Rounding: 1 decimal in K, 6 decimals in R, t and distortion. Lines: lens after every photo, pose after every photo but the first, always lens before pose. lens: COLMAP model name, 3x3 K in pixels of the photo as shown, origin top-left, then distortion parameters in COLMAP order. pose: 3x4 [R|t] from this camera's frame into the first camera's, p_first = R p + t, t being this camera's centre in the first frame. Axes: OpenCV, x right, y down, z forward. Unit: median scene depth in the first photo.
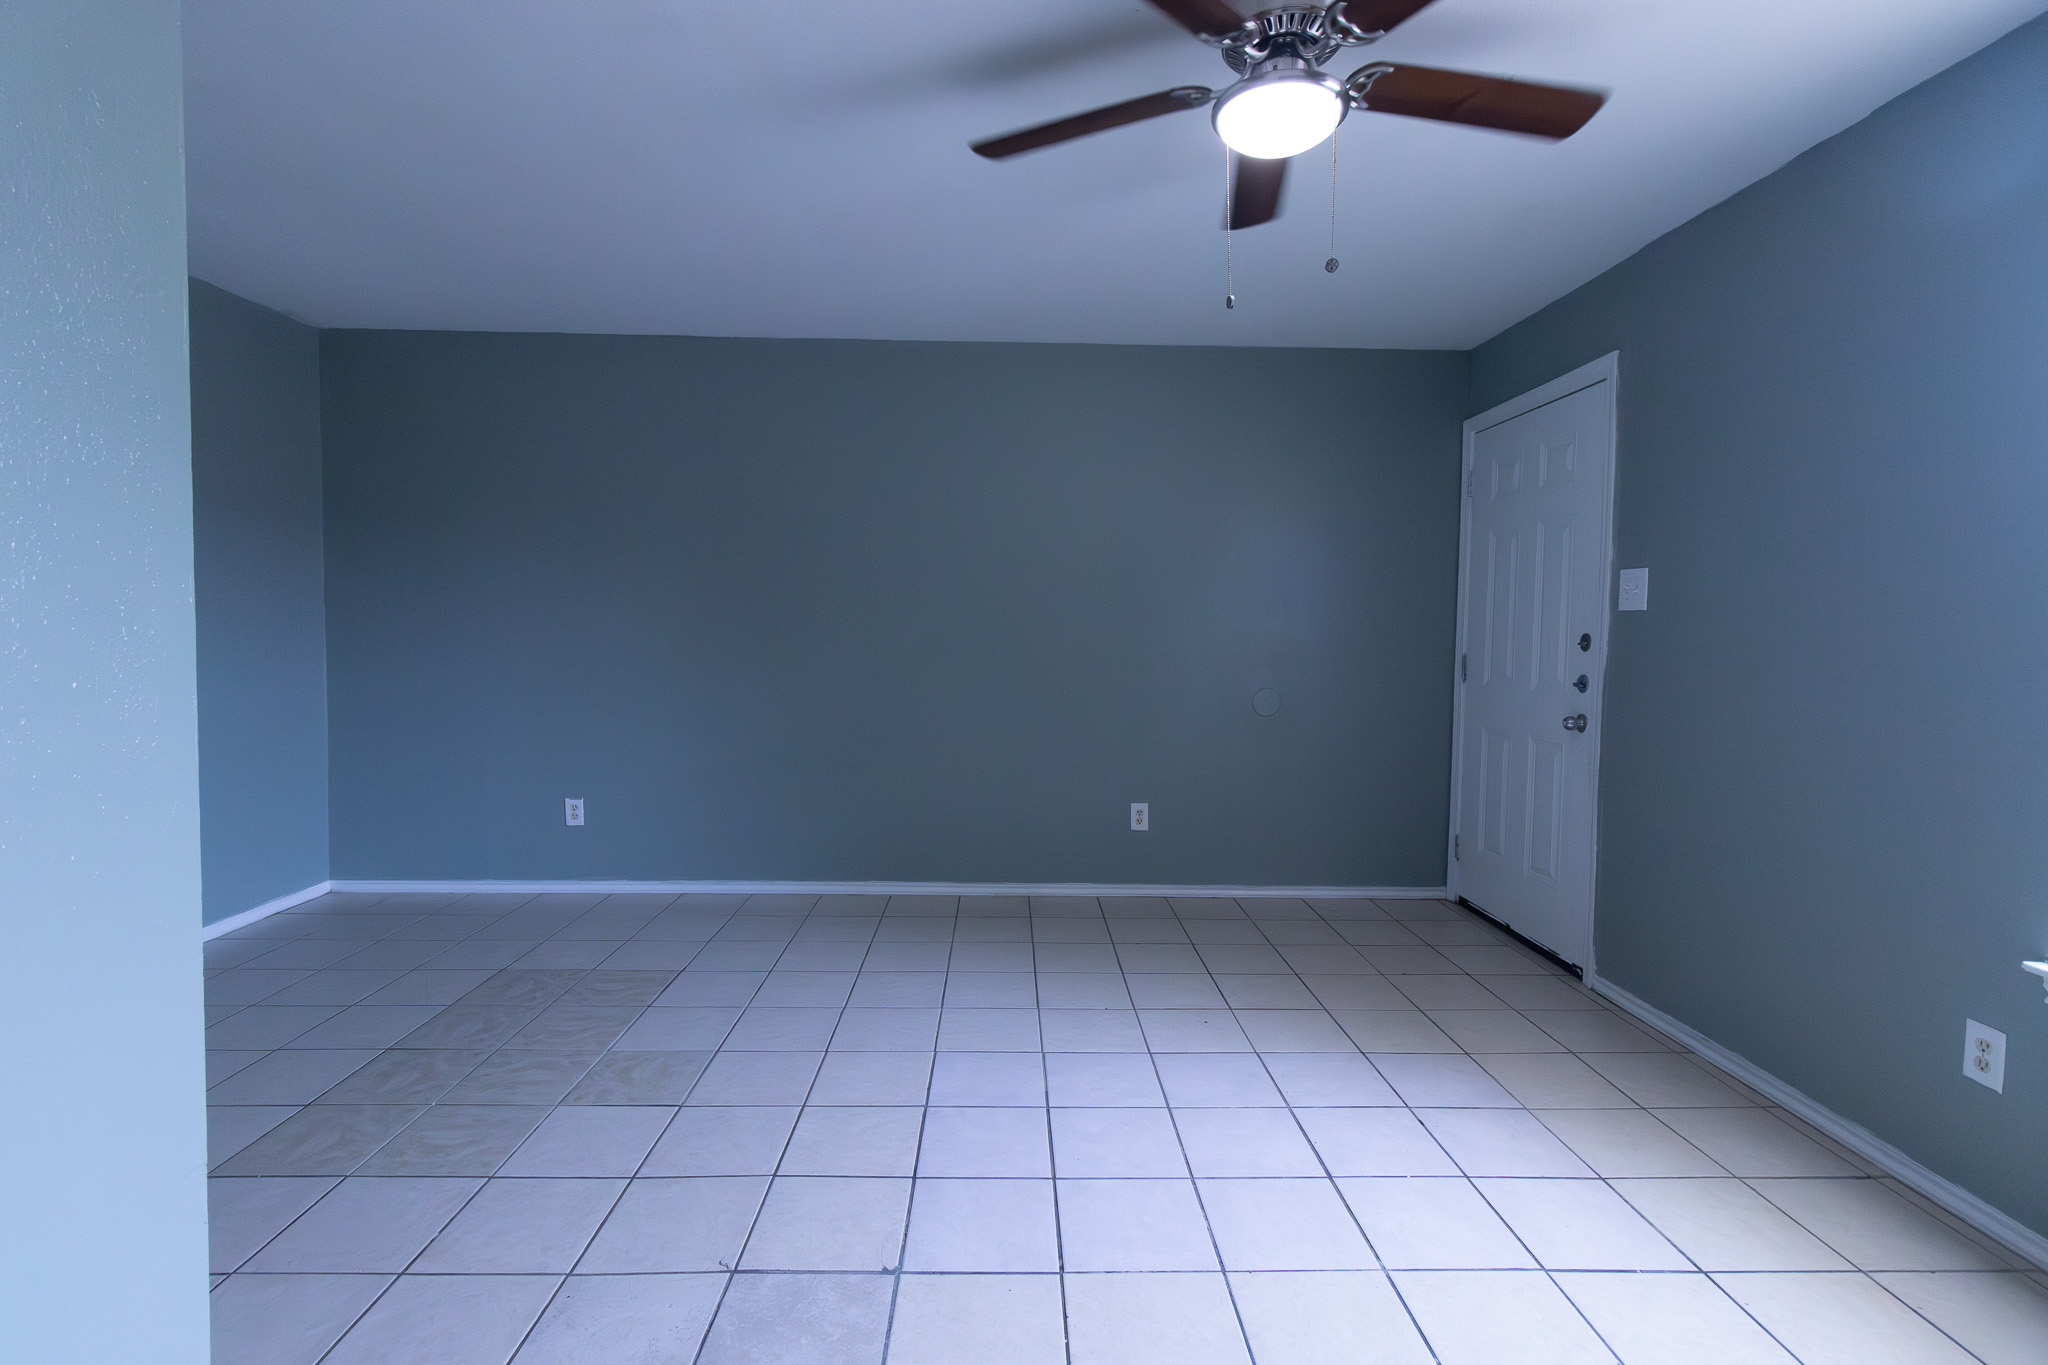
lens RADIAL K [[967.9, 0, 1019.2], [0, 967.9, 669.9], [0, 0, 1]] dist [0.001267, 0.000255]
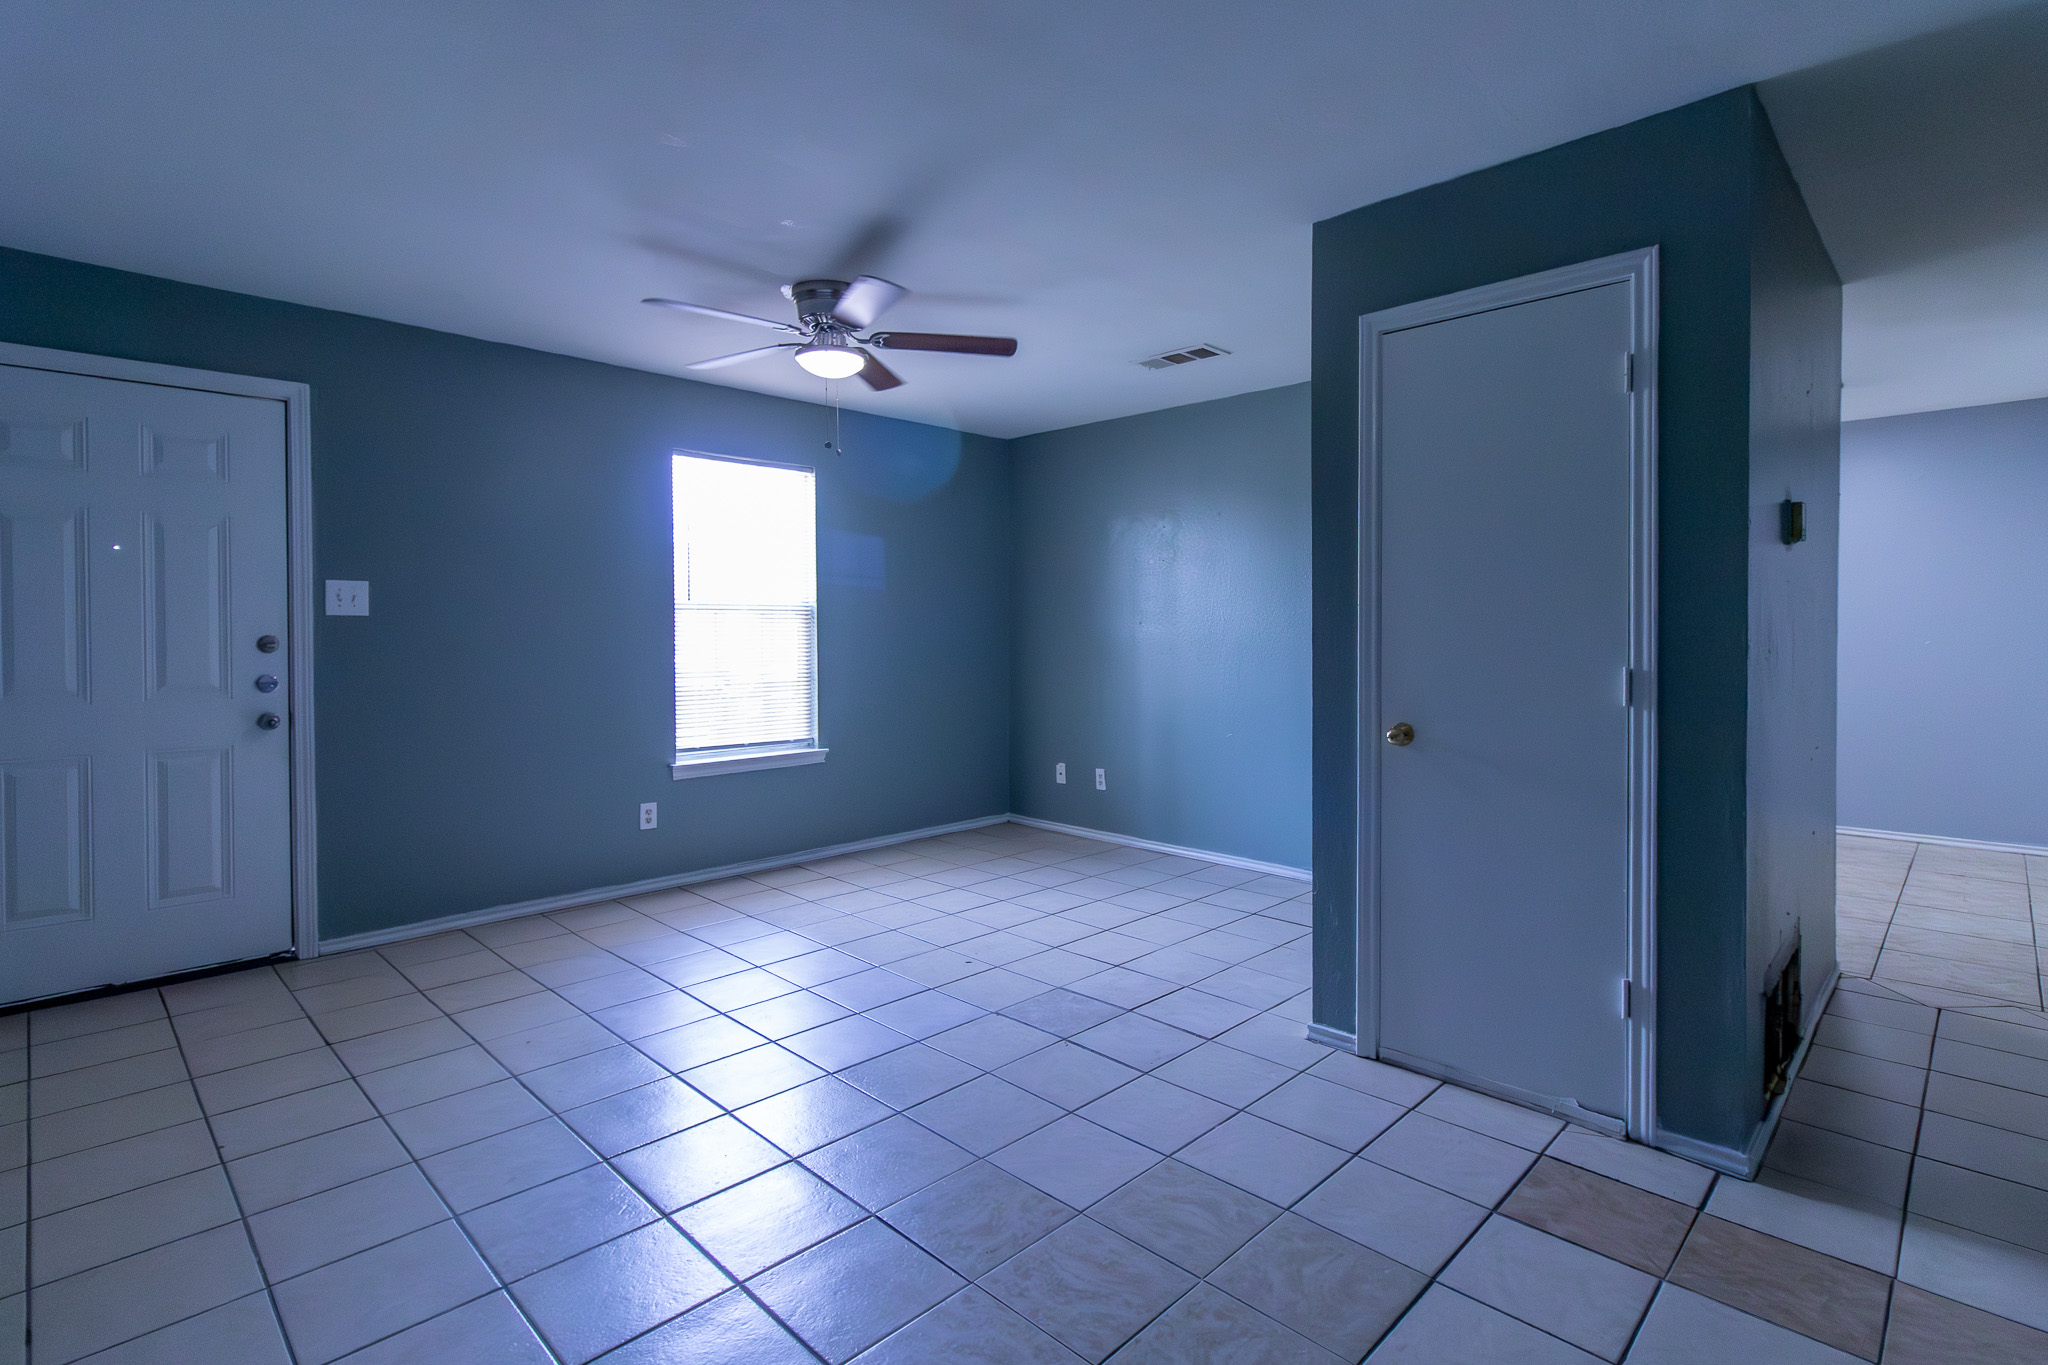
lens RADIAL K [[980.2, 0, 1048.6], [0, 980.2, 642.9], [0, 0, 1]] dist [-0.000533, 0.000257]
pose [[-0.714928, -0.019202, 0.698934, -0.957731], [0.027022, 0.998117, 0.055062, -0.082342], [-0.698675, 0.058252, -0.713064, 1.467858]]
